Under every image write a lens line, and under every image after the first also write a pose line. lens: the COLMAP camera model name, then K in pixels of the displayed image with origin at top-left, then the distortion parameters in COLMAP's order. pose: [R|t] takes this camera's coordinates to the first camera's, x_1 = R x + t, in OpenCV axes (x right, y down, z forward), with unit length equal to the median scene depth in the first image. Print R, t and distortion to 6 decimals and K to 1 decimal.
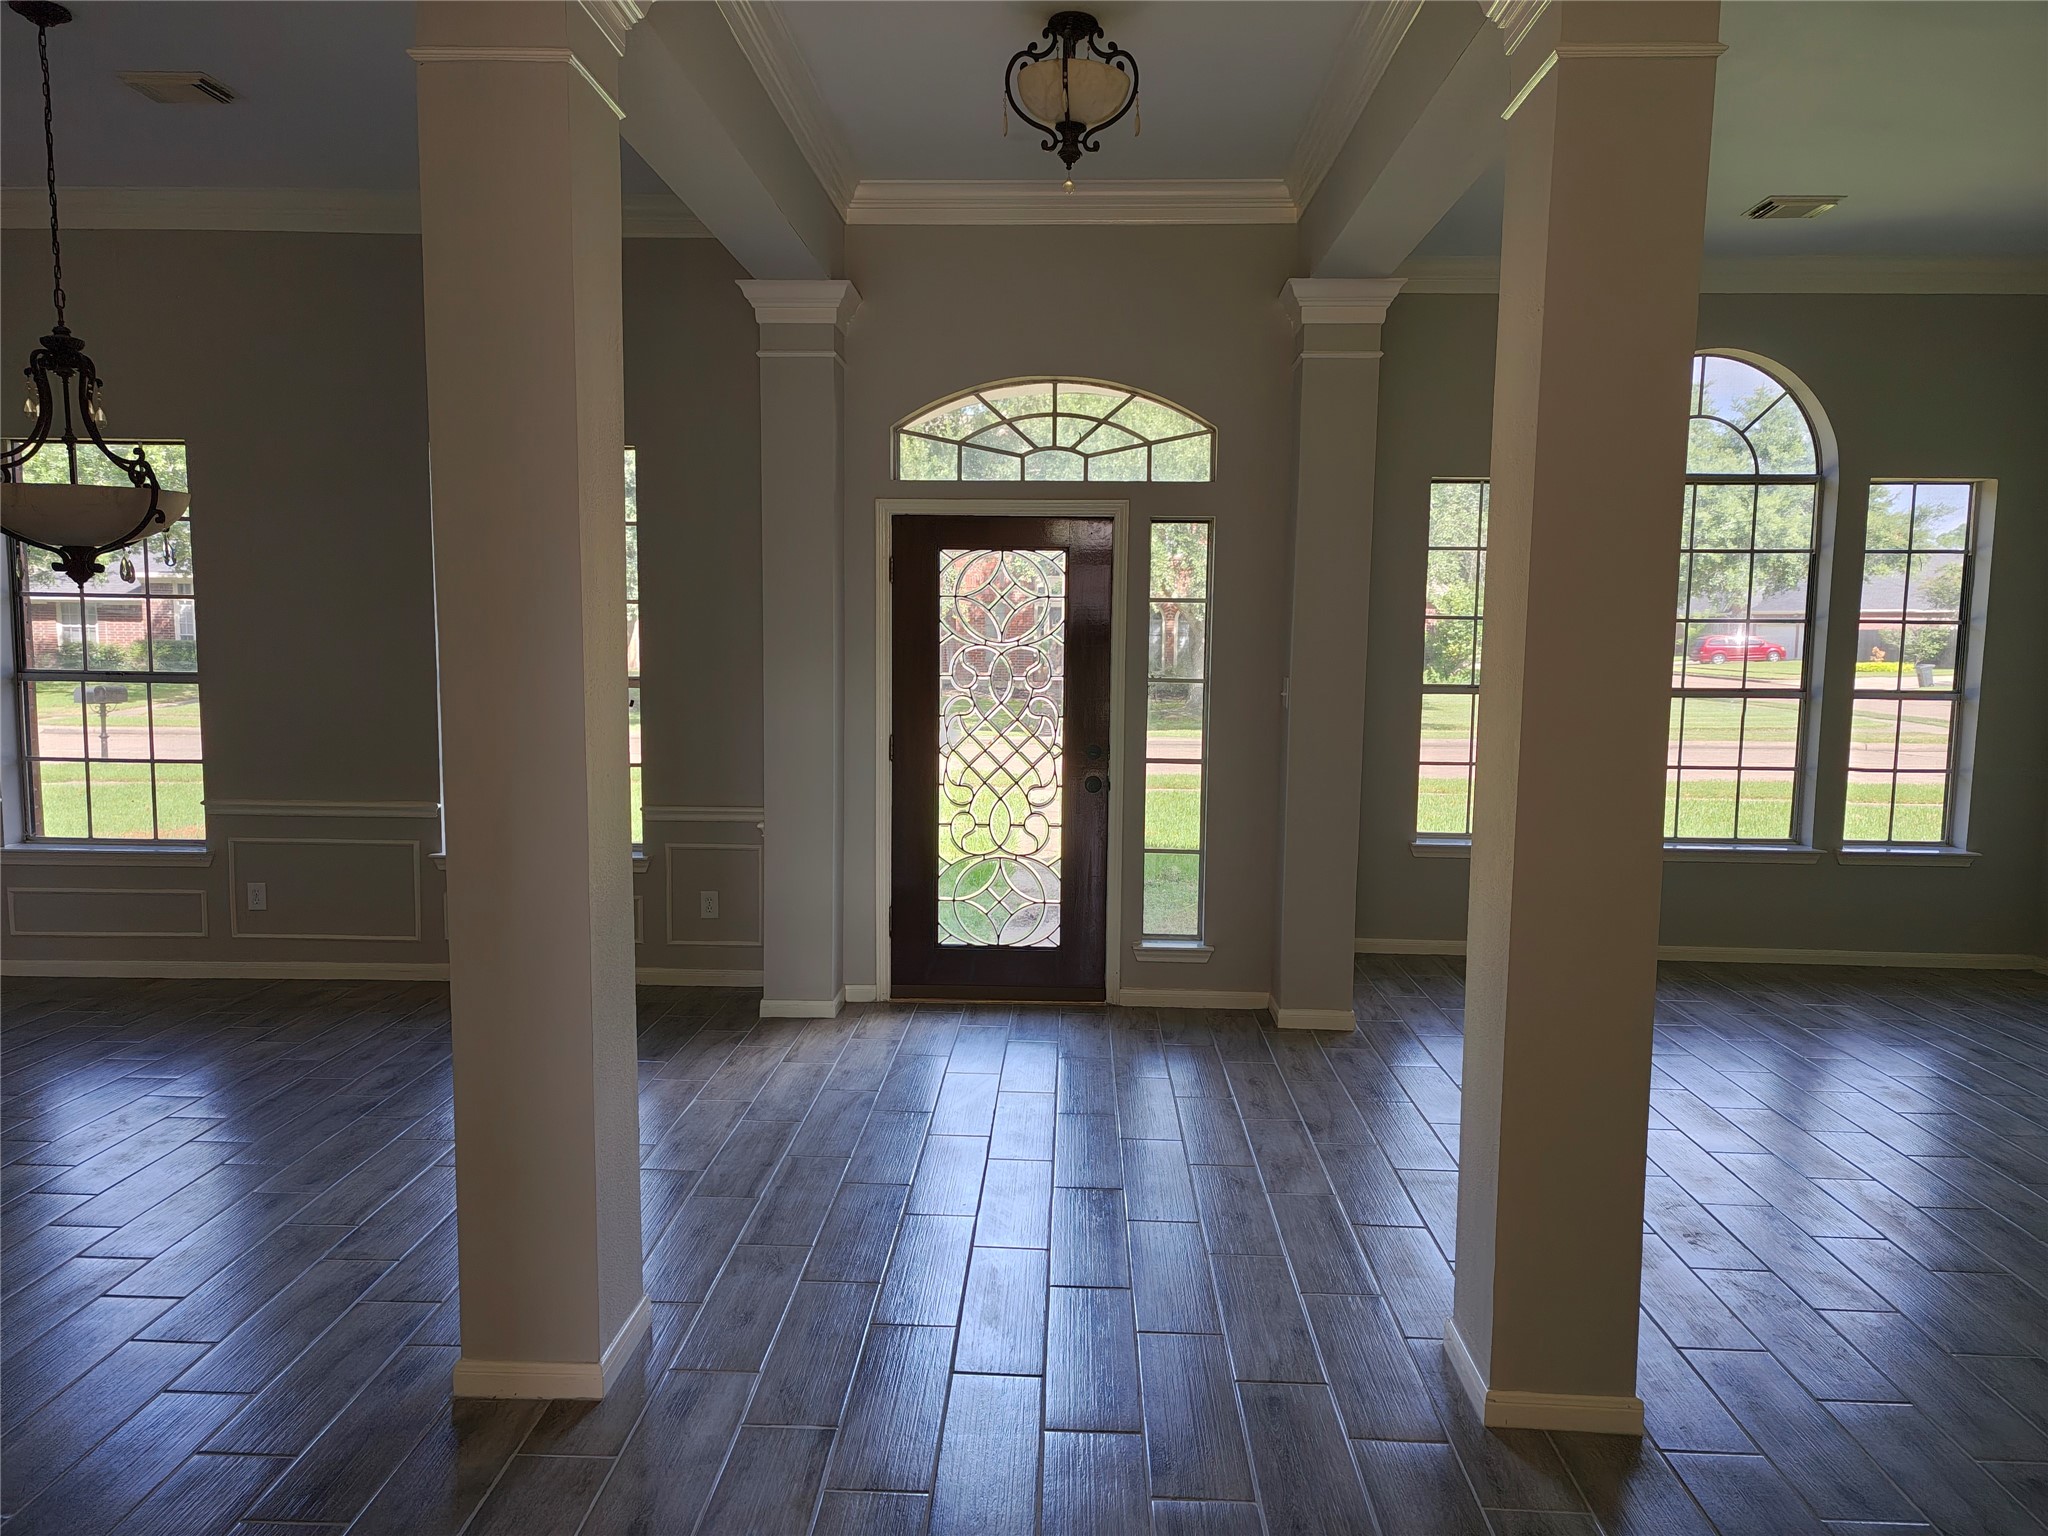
lens RADIAL K [[1377.5, 0, 1022.0], [0, 1377.5, 755.3], [0, 0, 1]] dist [0.047281, -0.003388]
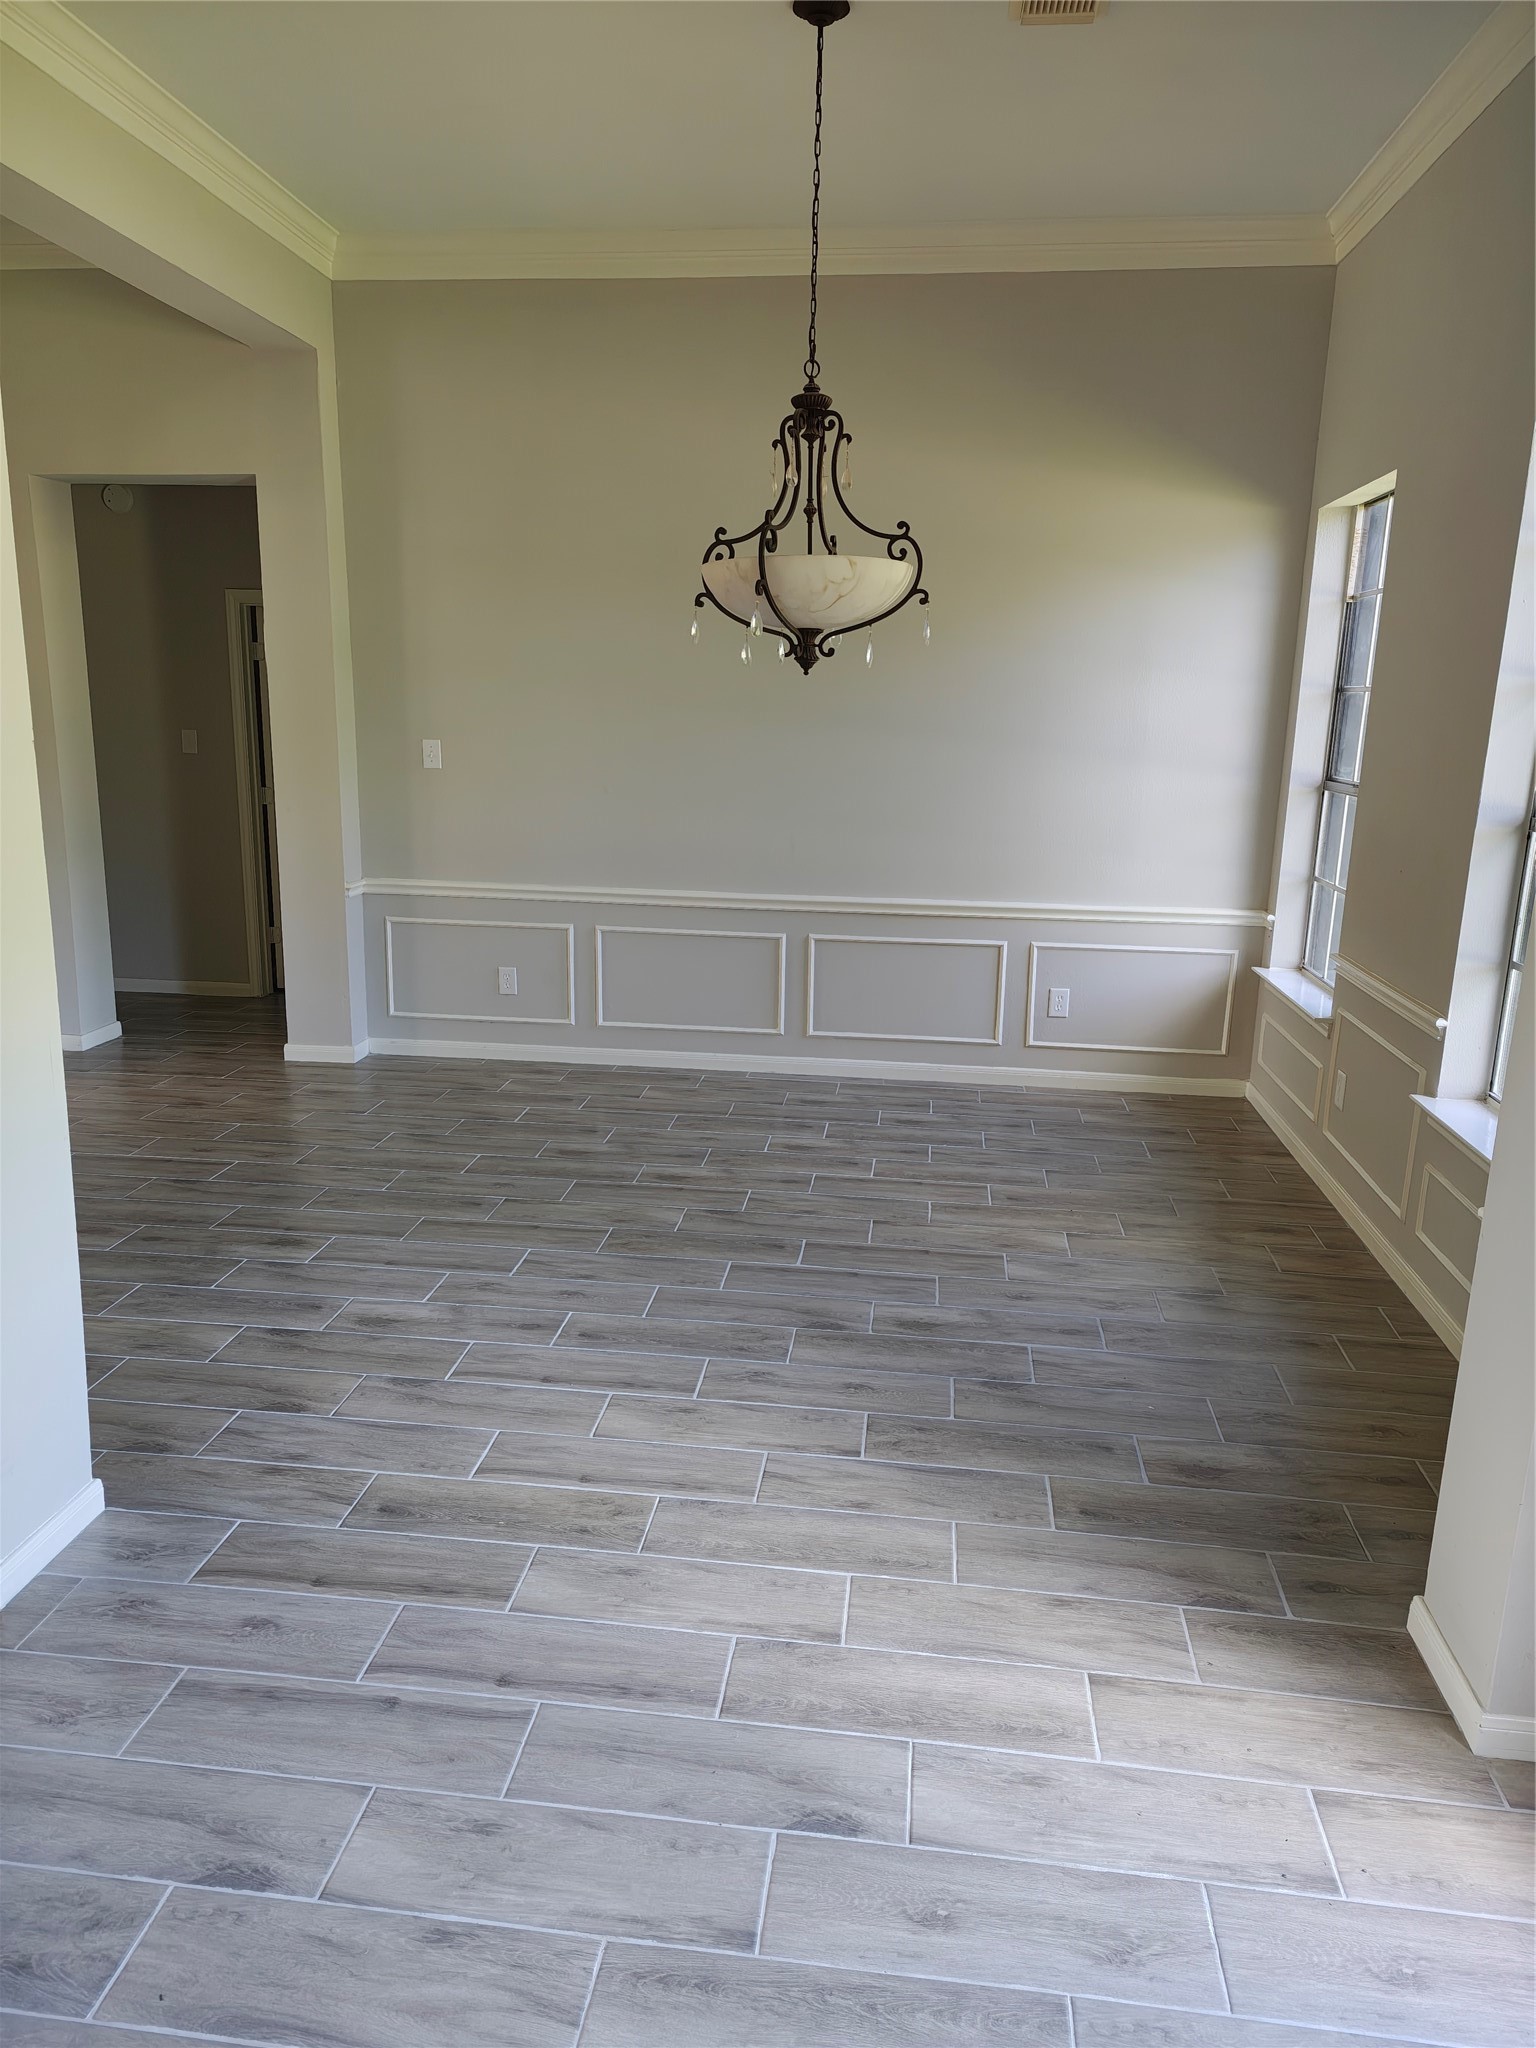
lens RADIAL K [[1377.5, 0, 768.4], [0, 1377.5, 1021.7], [0, 0, 1]] dist [0.047281, -0.003388]
pose [[-0.082072, 0.214812, -0.973201, 0.251105], [-0.109915, 0.968587, 0.223063, -0.085001], [0.990547, 0.125277, -0.055883, 0.920129]]
